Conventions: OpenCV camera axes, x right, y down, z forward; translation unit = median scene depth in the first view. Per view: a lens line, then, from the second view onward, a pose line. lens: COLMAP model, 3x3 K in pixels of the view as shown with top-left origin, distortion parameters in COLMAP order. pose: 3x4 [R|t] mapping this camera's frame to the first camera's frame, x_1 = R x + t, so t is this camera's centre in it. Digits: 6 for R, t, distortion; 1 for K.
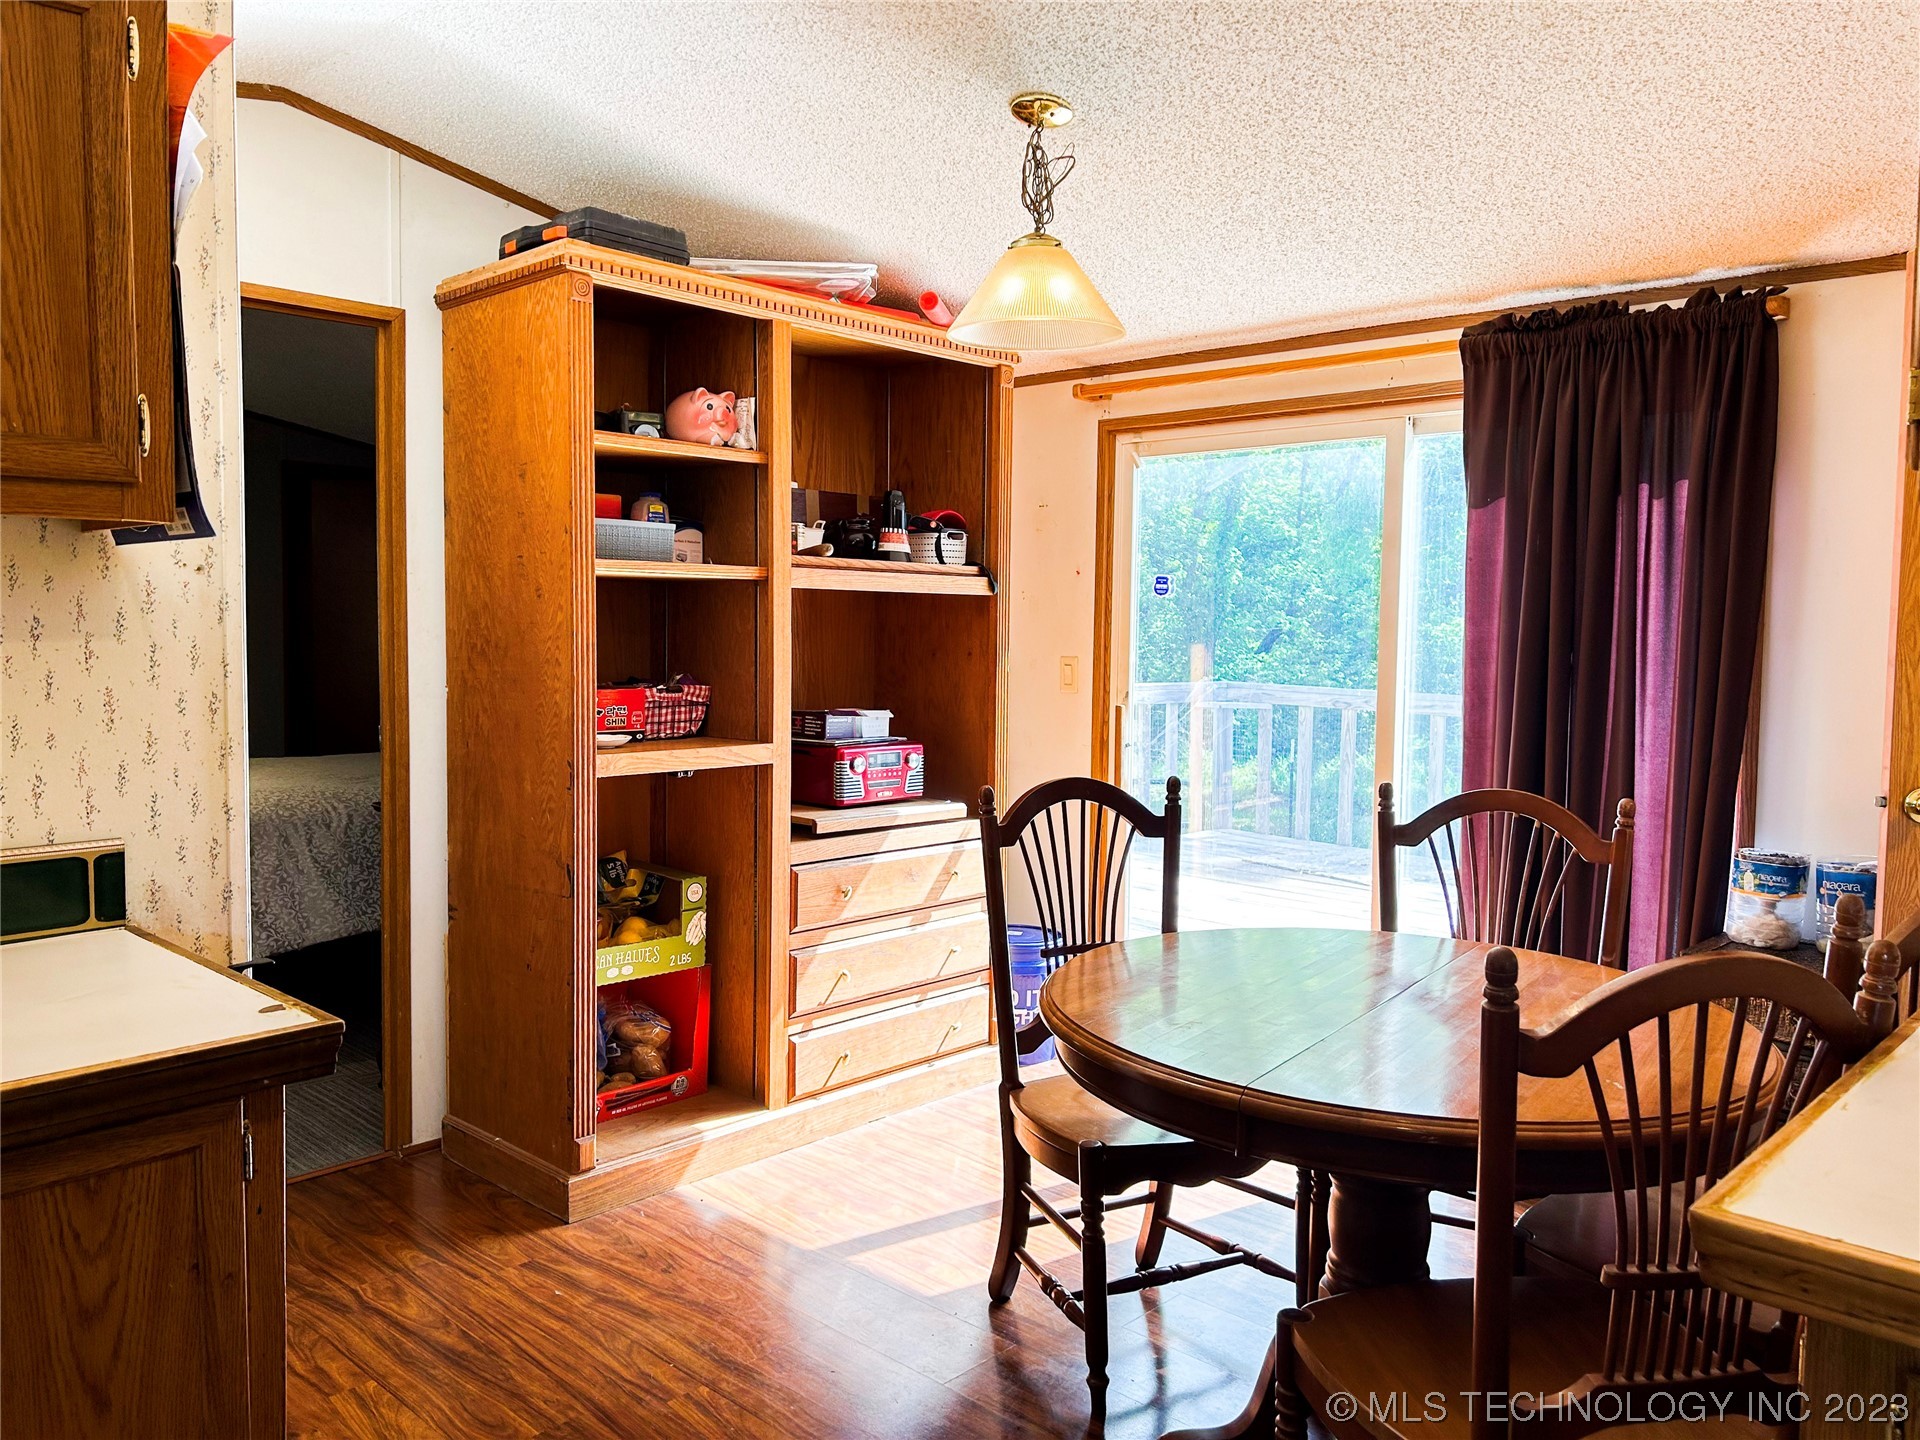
lens RADIAL K [[1447.3, 0, 959.0], [0, 1447.3, 704.0], [0, 0, 1]] dist [0.045700, -0.050591]
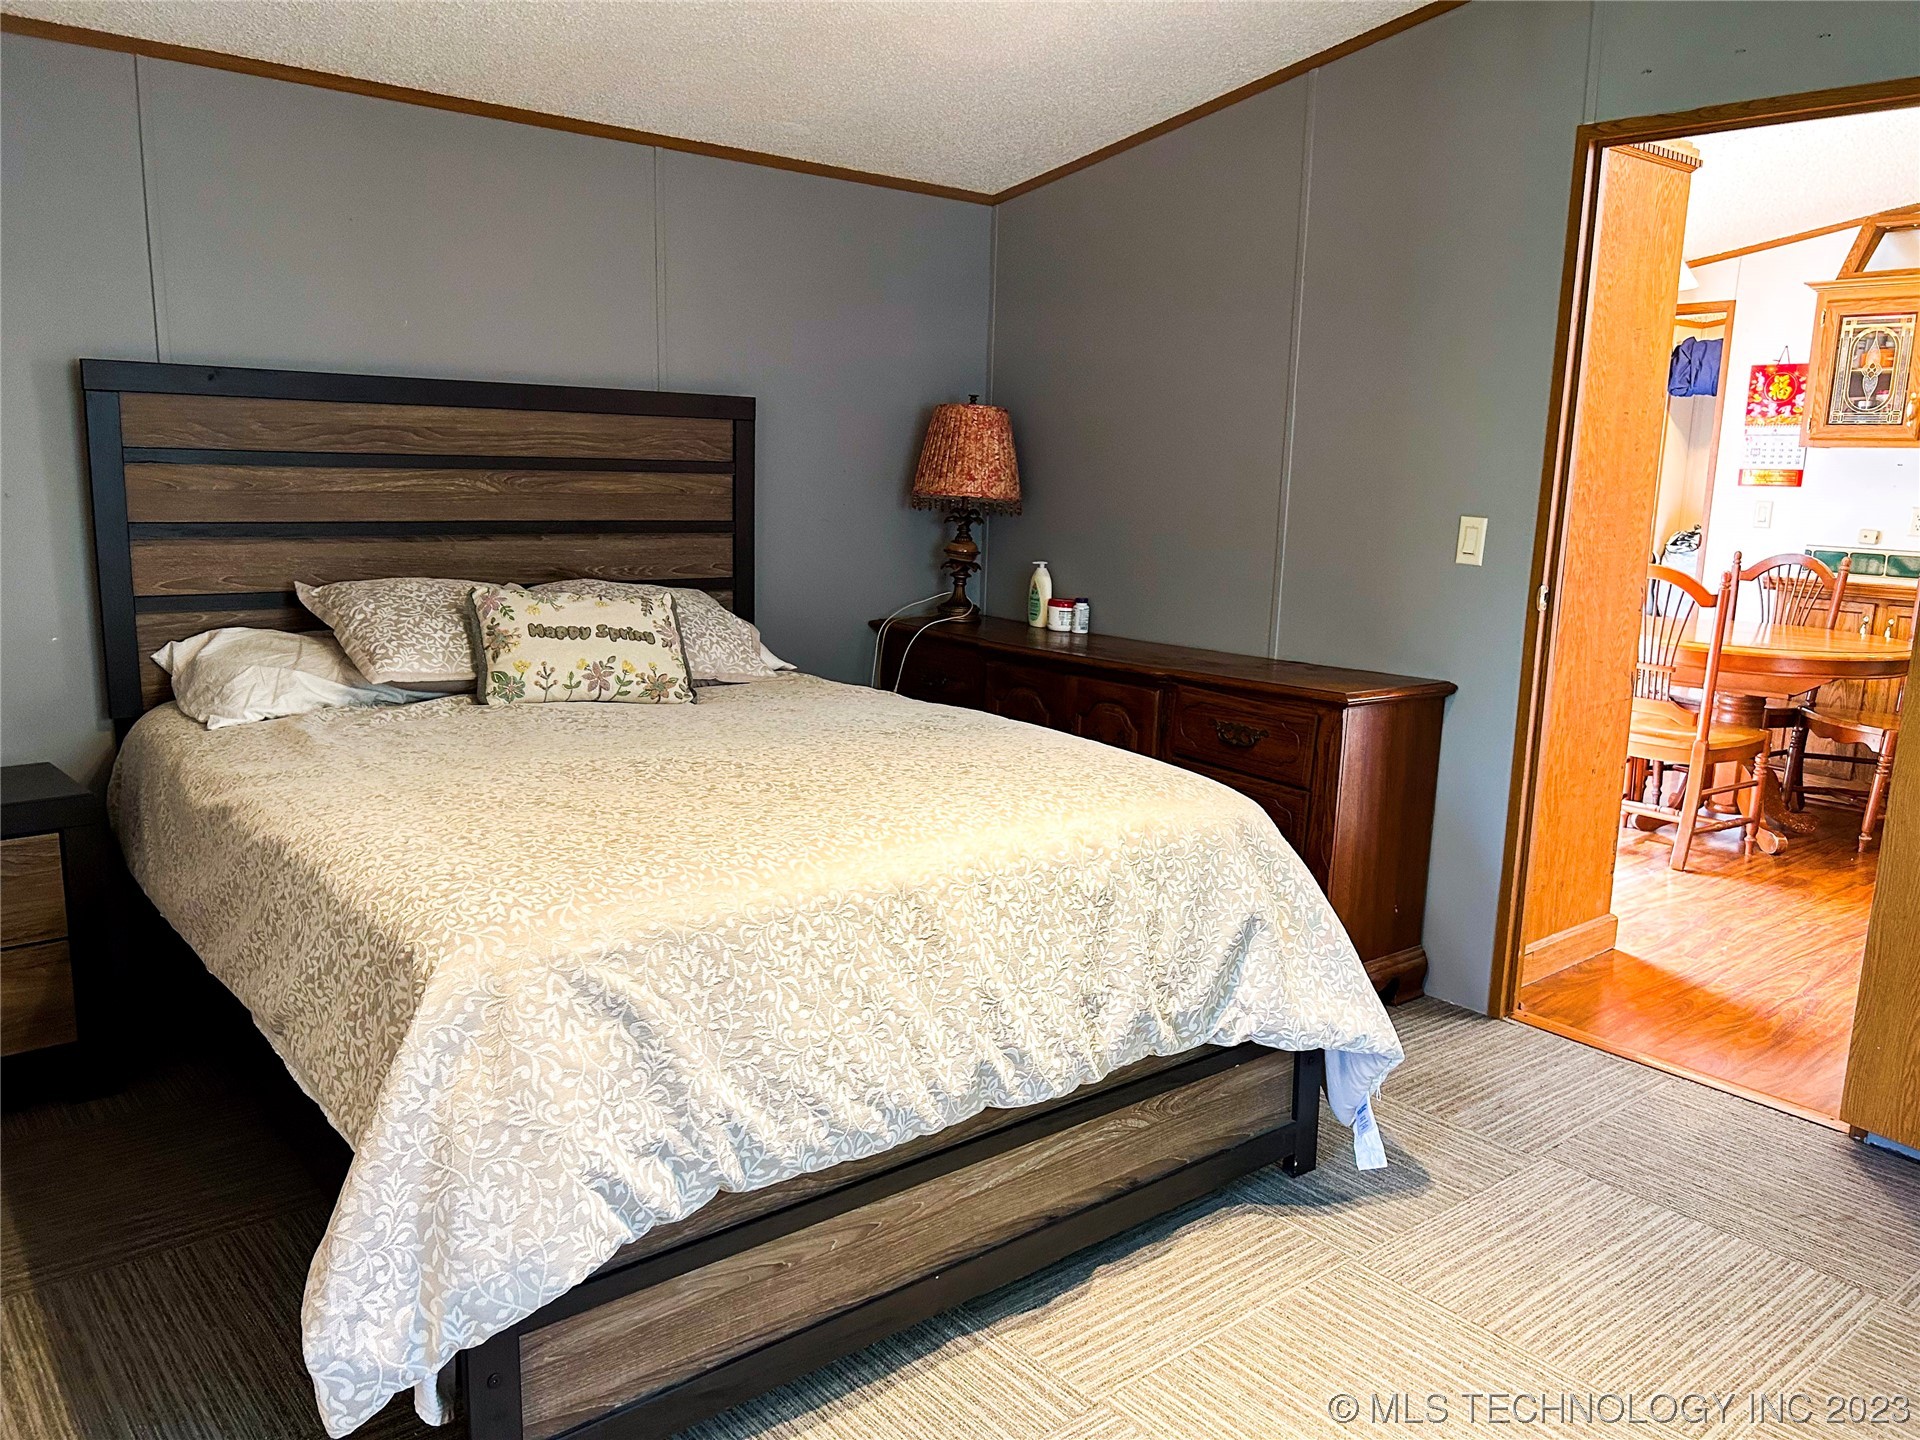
lens RADIAL K [[1447.3, 0, 965.7], [0, 1447.3, 723.3], [0, 0, 1]] dist [0.045700, -0.050591]
pose [[0.102881, -0.189921, 0.976394, -1.434785], [0.029529, 0.981753, 0.187852, -0.088835], [-0.994255, 0.009505, 0.106612, 1.329566]]
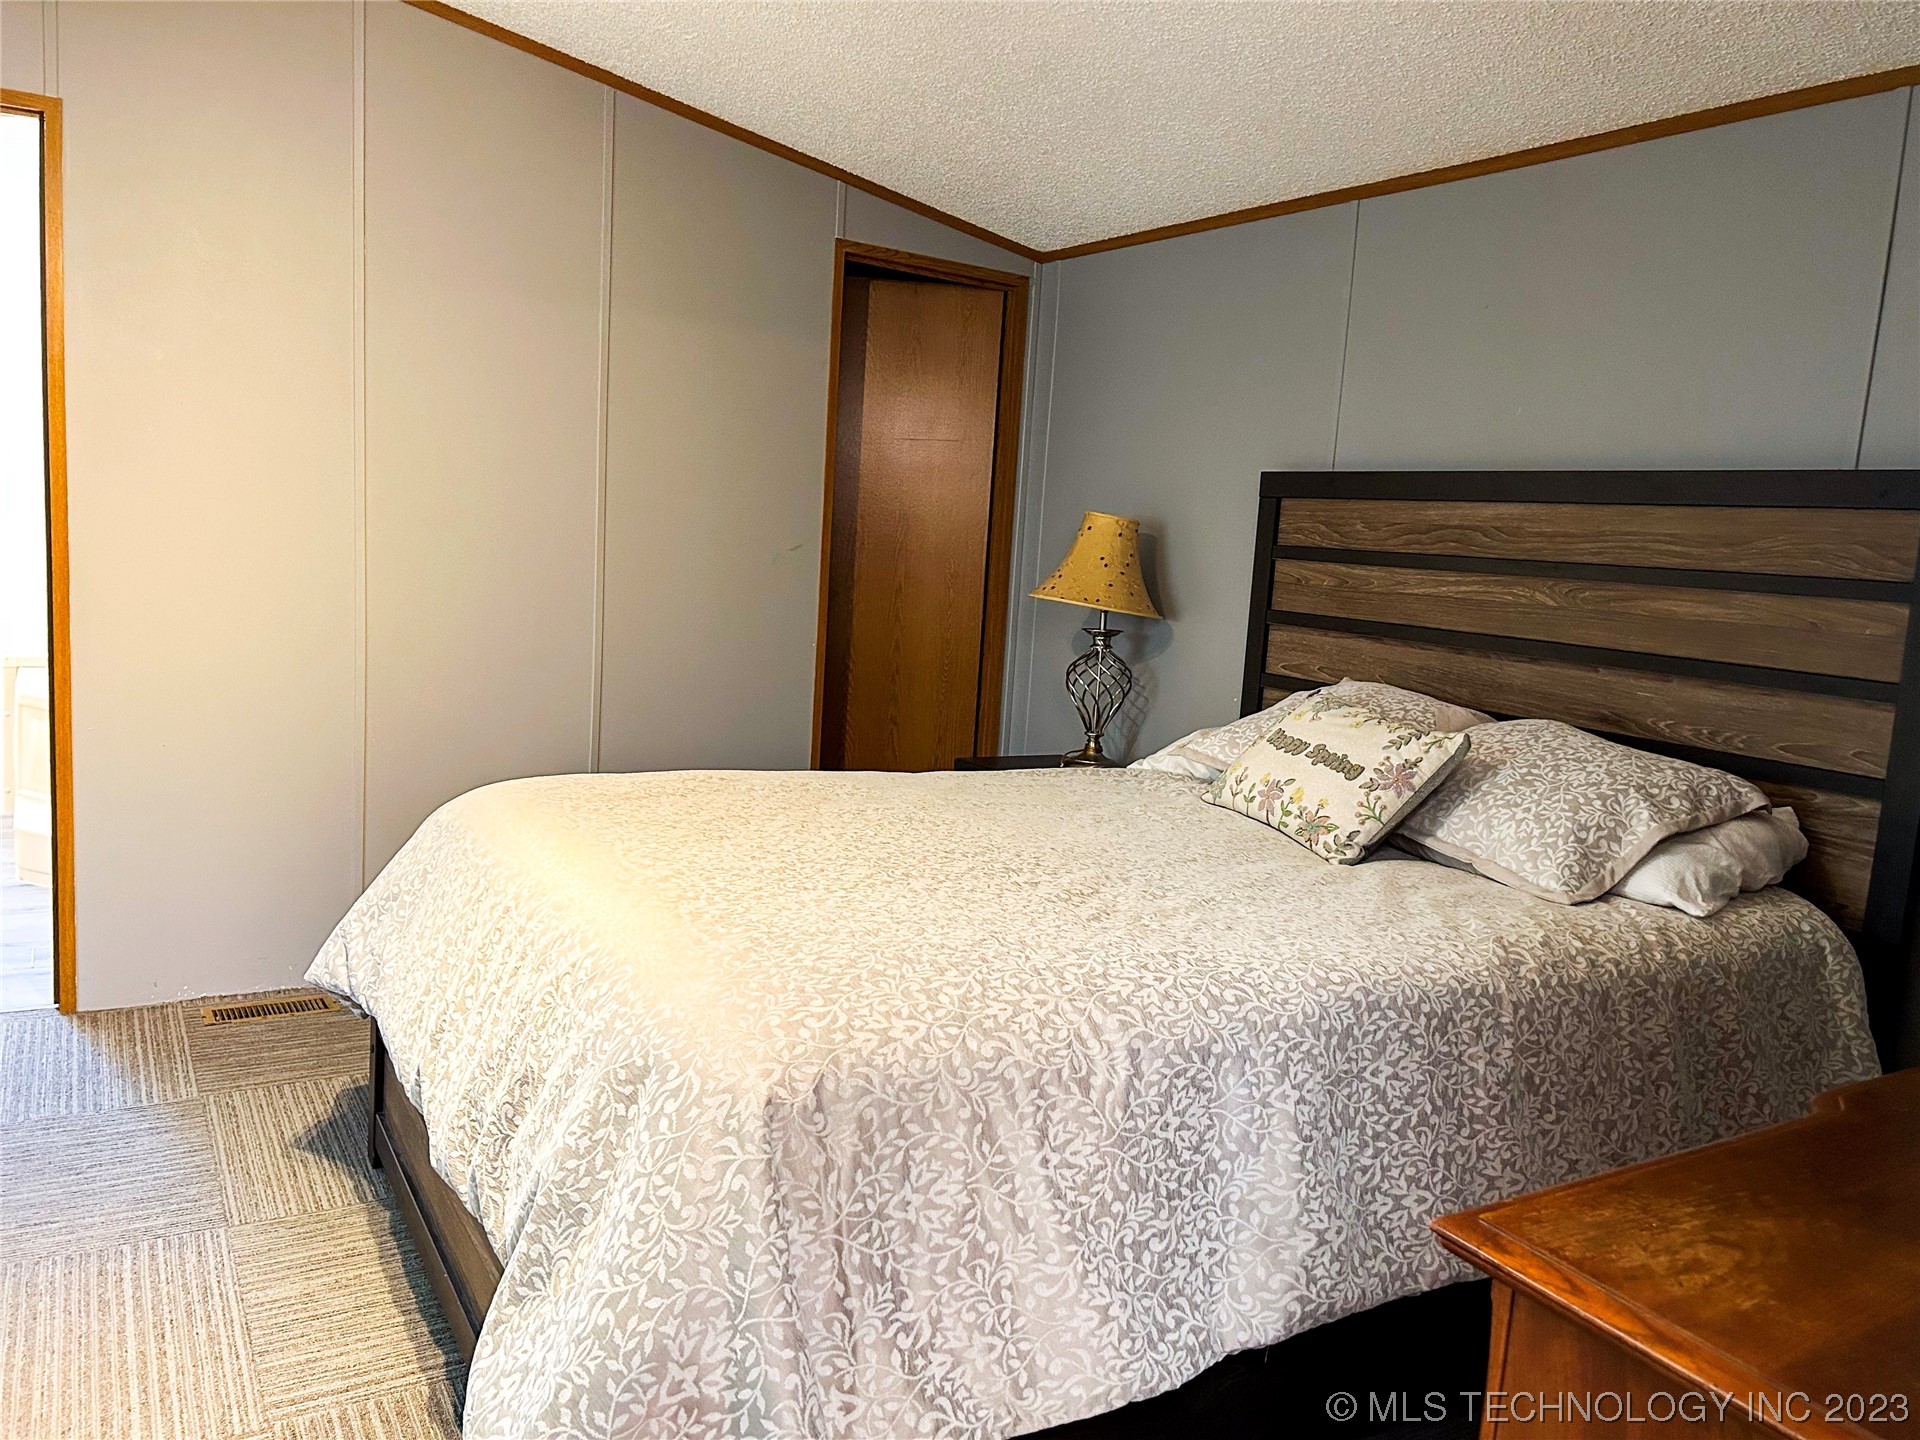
lens RADIAL K [[1447.3, 0, 964.0], [0, 1447.3, 728.7], [0, 0, 1]] dist [0.045700, -0.050591]
pose [[0.966009, 0.084431, -0.244331, -0.499736], [-0.066324, 0.994471, 0.081421, -0.039158], [0.249855, -0.062448, 0.966267, 0.856717]]
